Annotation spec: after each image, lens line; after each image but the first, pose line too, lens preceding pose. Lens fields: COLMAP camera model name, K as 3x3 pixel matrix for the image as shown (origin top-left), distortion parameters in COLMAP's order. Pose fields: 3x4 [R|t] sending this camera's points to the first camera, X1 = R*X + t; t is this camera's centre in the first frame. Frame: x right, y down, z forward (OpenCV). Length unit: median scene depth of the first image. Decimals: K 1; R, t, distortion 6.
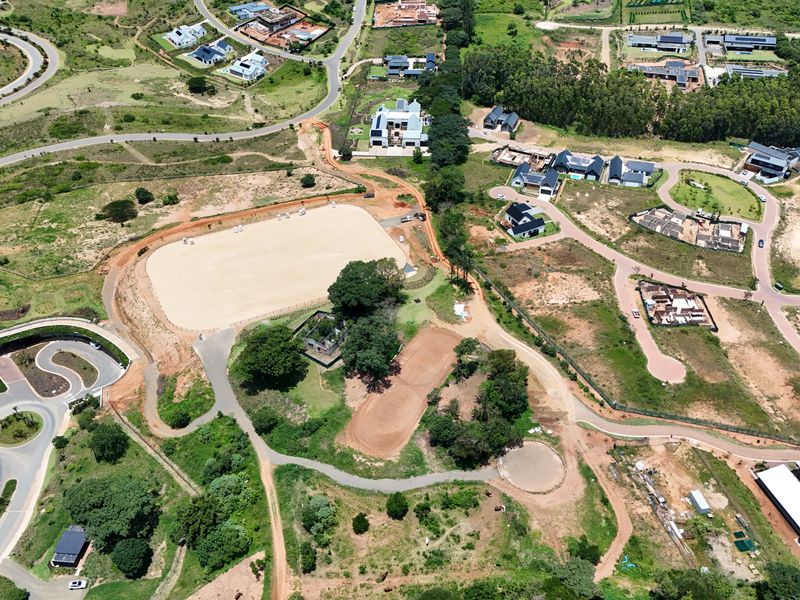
lens RADIAL K [[786.9, 0, 400.0], [0, 786.9, 300.0], [0, 0, 1]] dist [0.104252, -0.142814]
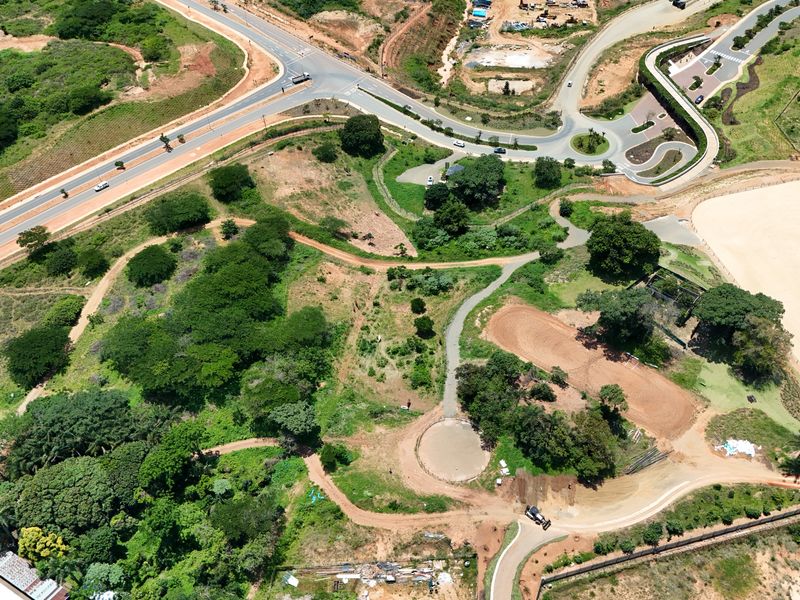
lens RADIAL K [[786.9, 0, 400.0], [0, 786.9, 300.0], [0, 0, 1]] dist [0.104252, -0.142814]
pose [[-0.213478, 0.713590, -0.667246, 0.607162], [-0.596982, 0.445356, 0.667286, -0.396022], [0.773330, 0.540785, 0.330927, 0.521302]]
